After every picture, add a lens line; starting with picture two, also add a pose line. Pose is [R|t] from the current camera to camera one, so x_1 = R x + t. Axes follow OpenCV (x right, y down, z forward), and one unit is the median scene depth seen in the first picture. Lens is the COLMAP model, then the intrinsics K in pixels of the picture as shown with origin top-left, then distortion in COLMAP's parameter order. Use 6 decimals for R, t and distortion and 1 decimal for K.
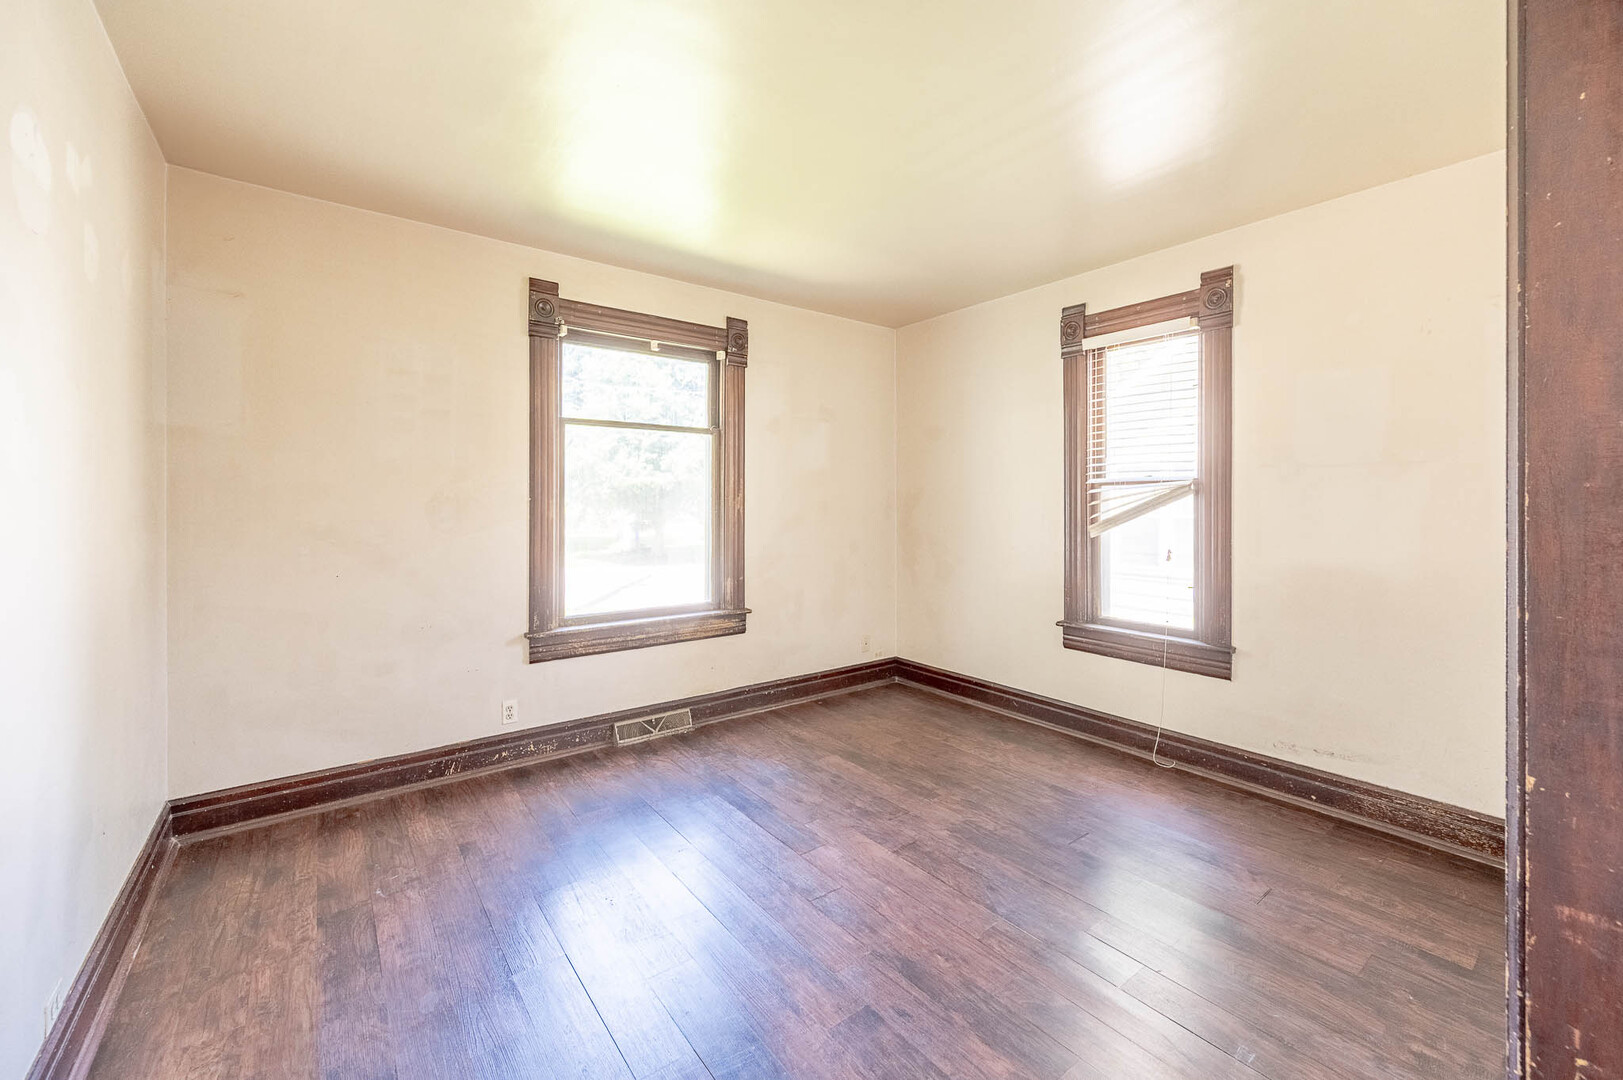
lens RADIAL K [[658.0, 0, 807.1], [0, 658.0, 499.9], [0, 0, 1]] dist [0.000985, 0.000109]
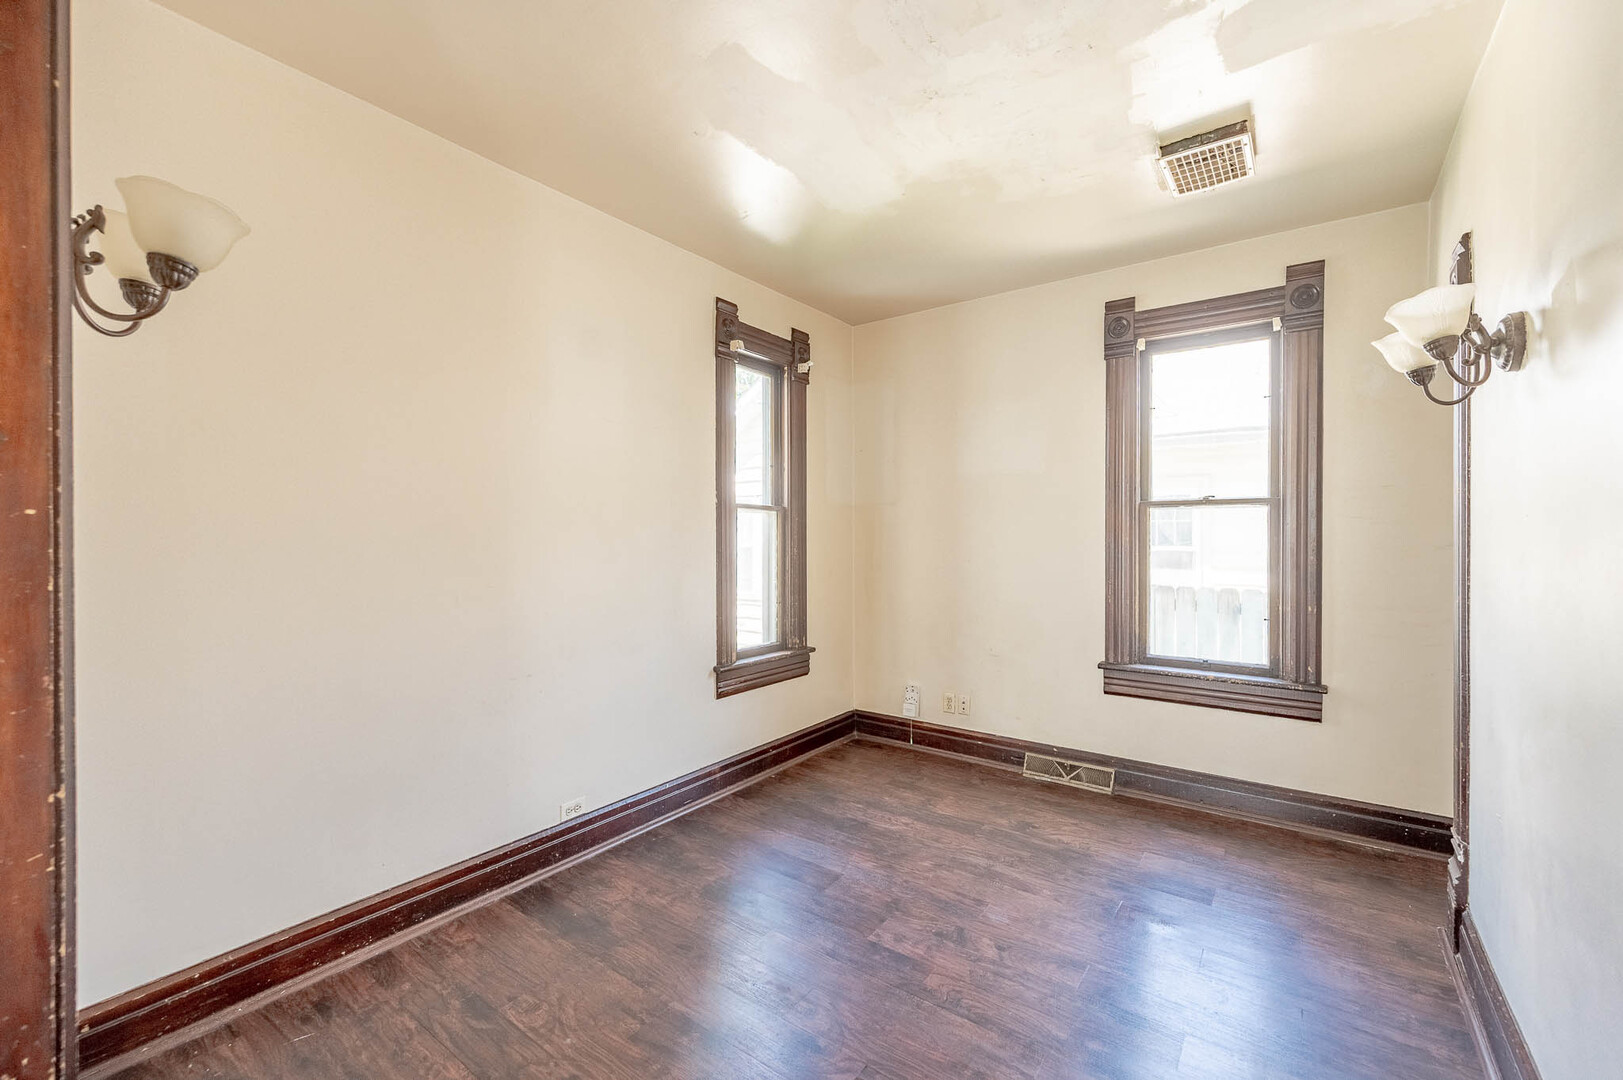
lens RADIAL K [[633.1, 0, 814.9], [0, 633.1, 534.5], [0, 0, 1]] dist [-0.000373, -0.000127]
pose [[0.951249, -0.009853, 0.308266, -0.248679], [0.007353, 0.999930, 0.009271, 0.004506], [-0.308336, -0.006553, 0.951255, 0.345730]]
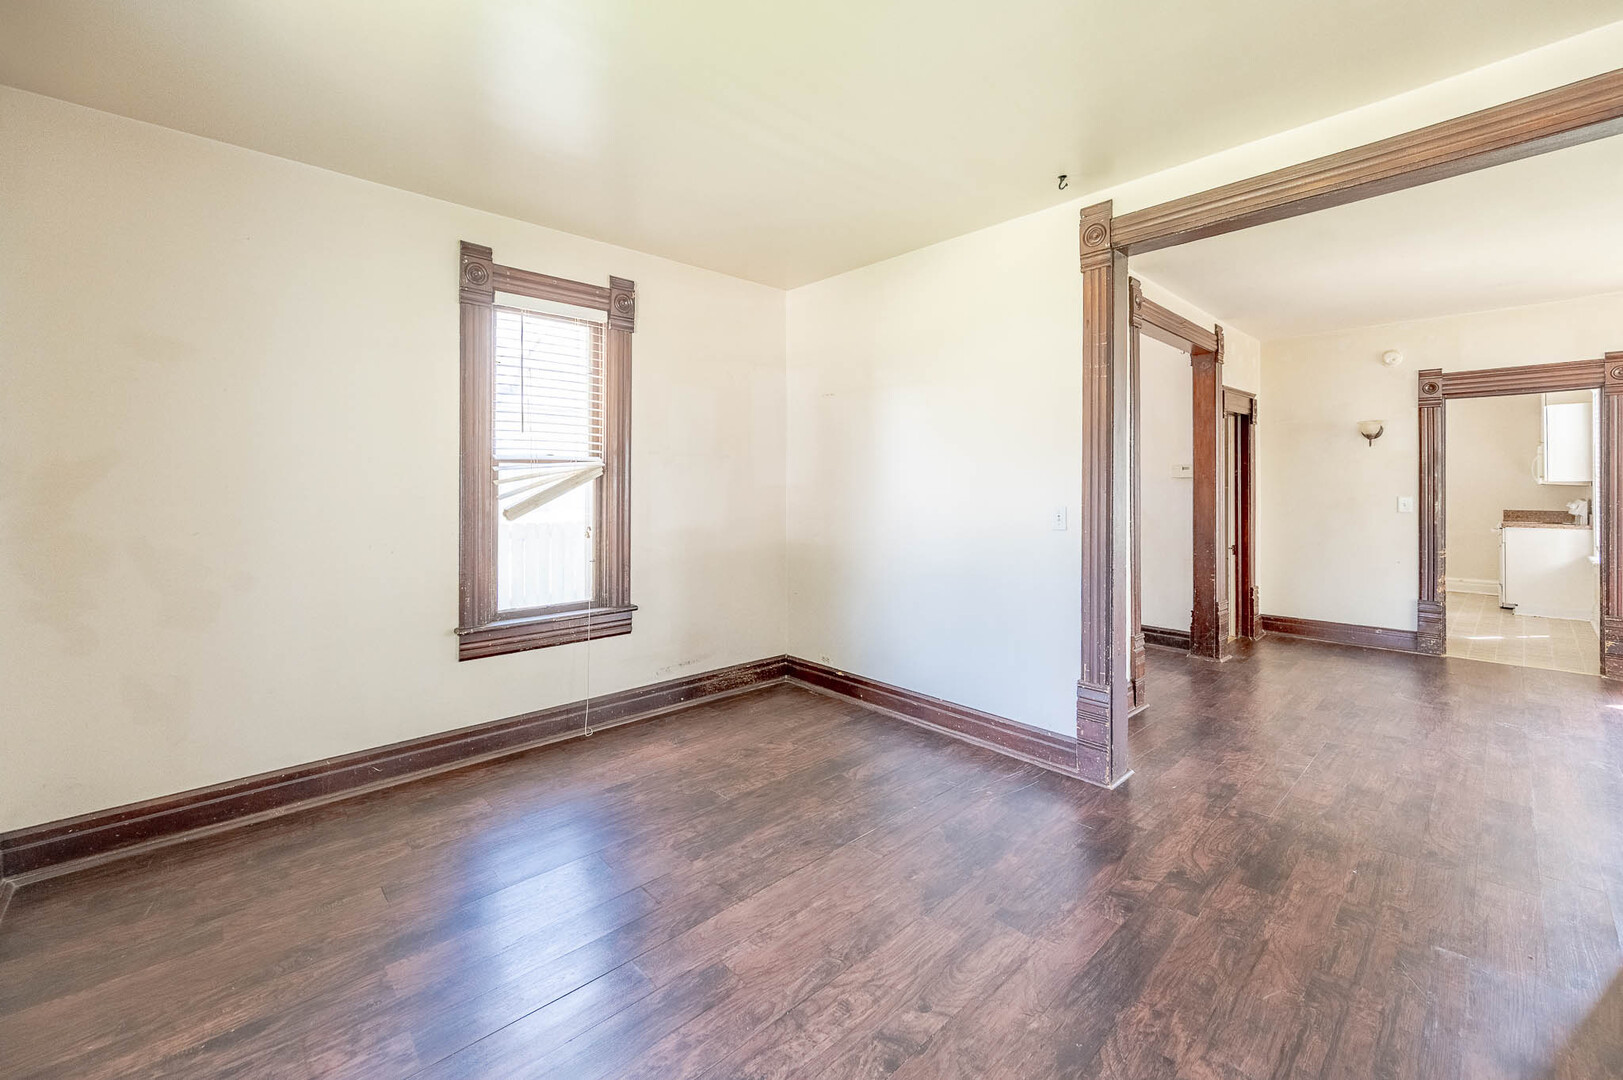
lens RADIAL K [[663.4, 0, 817.3], [0, 663.4, 485.4], [0, 0, 1]] dist [0.000392, -0.000063]
pose [[-0.112290, -0.000004, 0.993675, -0.504318], [-0.001438, 0.999999, -0.000159, 0.008946], [-0.993674, -0.001446, -0.112290, 0.710345]]
